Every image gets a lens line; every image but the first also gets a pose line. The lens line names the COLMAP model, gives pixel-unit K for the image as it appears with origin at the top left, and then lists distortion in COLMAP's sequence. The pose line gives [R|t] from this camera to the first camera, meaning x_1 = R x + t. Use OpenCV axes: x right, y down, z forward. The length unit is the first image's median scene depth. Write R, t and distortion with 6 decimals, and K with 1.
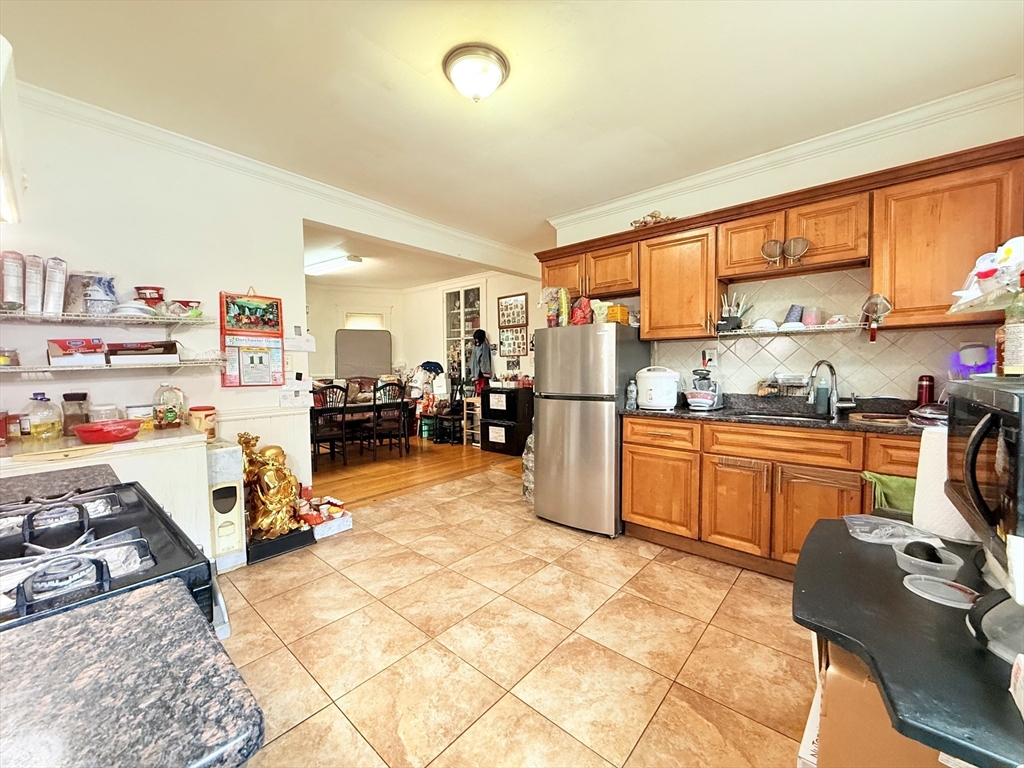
lens RADIAL K [[409.8, 0, 512.1], [0, 409.8, 379.3], [0, 0, 1]] dist [-0.000225, 0.000049]
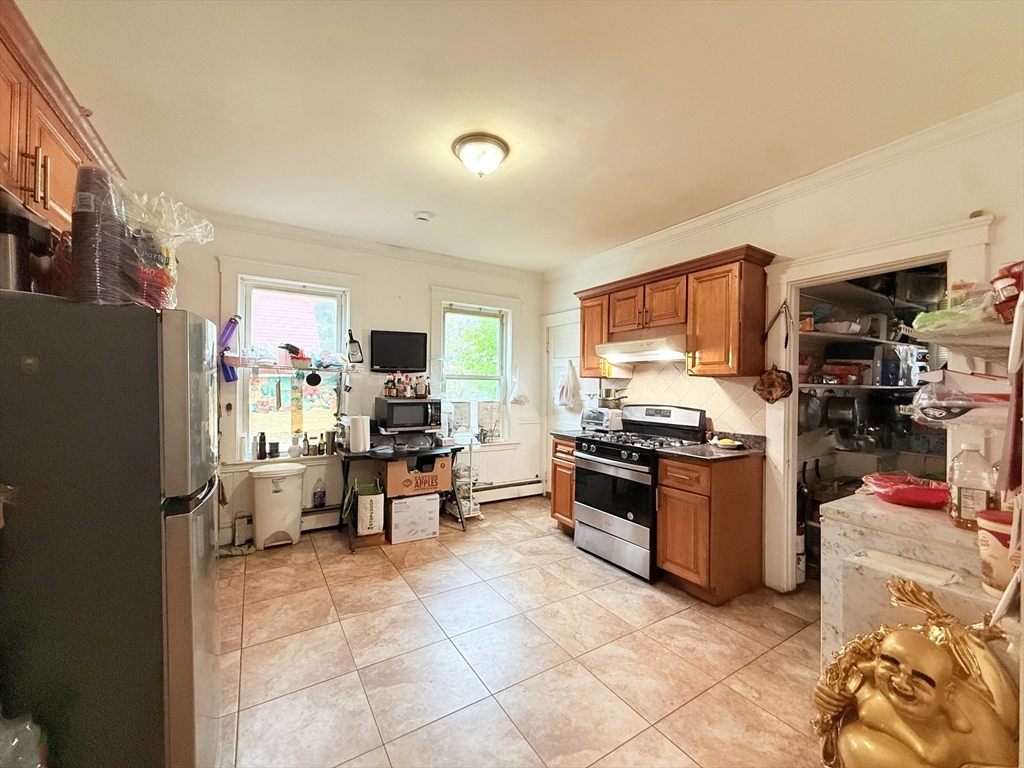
lens RADIAL K [[409.8, 0, 510.3], [0, 409.8, 387.6], [0, 0, 1]] dist [-0.000225, 0.000049]
pose [[-0.957463, -0.001658, 0.288551, -0.438360], [0.011050, 0.999039, 0.042408, -0.105280], [-0.288344, 0.043793, -0.956525, 1.833714]]
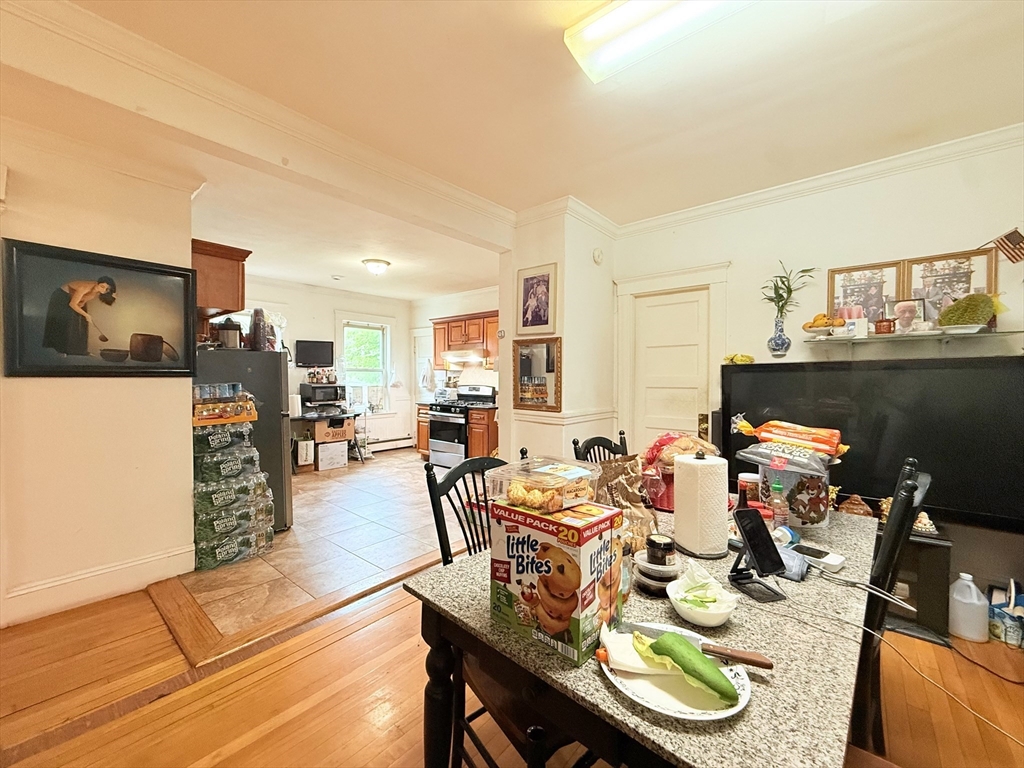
lens RADIAL K [[409.8, 0, 510.8], [0, 409.8, 388.8], [0, 0, 1]] dist [-0.000225, 0.000049]
pose [[-0.999922, 0.008033, -0.009550, -0.752656], [0.007306, 0.997241, 0.073869, -0.150960], [0.010117, 0.073793, -0.997222, 3.054610]]
